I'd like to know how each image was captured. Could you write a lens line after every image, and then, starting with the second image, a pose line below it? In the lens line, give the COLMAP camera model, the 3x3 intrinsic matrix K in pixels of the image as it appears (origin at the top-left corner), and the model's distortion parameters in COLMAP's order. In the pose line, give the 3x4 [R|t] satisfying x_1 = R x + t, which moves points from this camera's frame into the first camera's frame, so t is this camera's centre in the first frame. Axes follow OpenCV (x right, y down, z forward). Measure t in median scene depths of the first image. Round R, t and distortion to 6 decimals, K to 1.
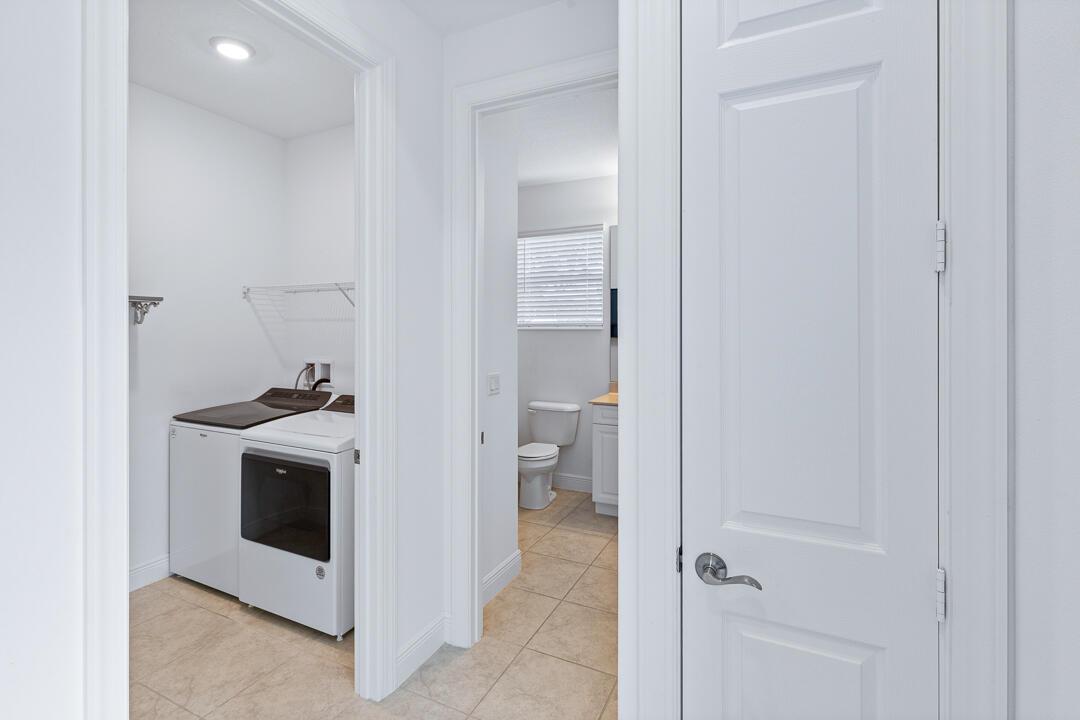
lens RADIAL K [[493.0, 0, 539.4], [0, 493.0, 336.1], [0, 0, 1]] dist [0.001034, 0.000115]
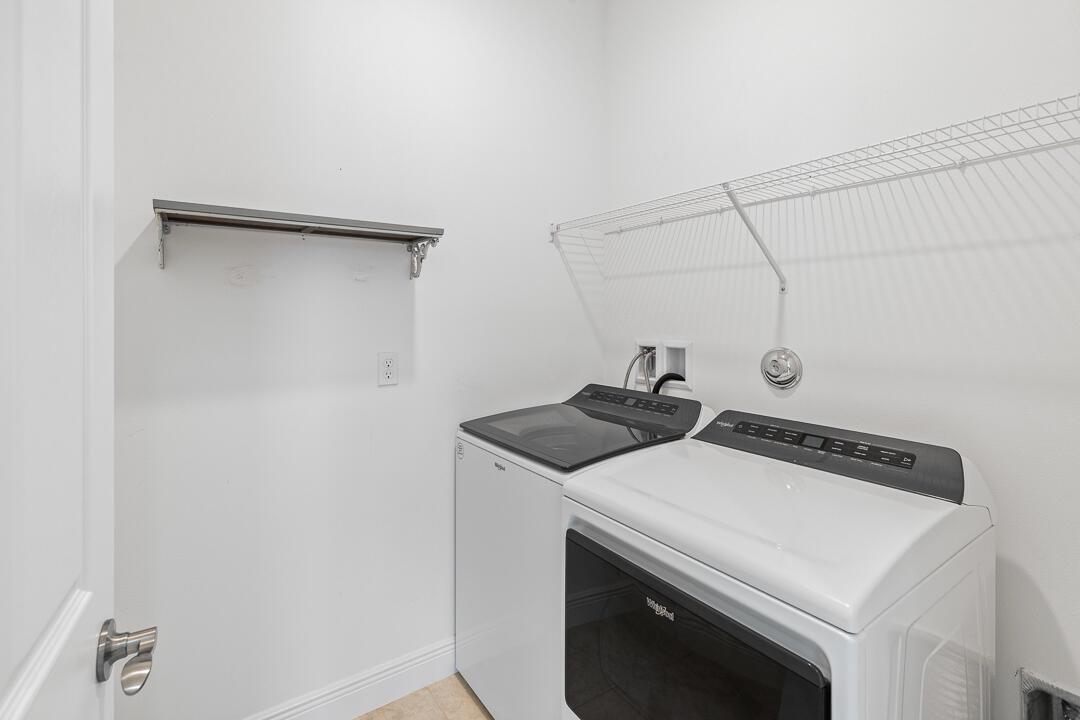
lens RADIAL K [[496.5, 0, 536.8], [0, 496.5, 334.5], [0, 0, 1]] dist [-0.001501, -0.000451]
pose [[0.869110, 0.014824, -0.494396, -0.304897], [-0.002129, 0.999654, 0.026231, 0.027008], [0.494614, -0.021744, 0.868841, 0.441965]]
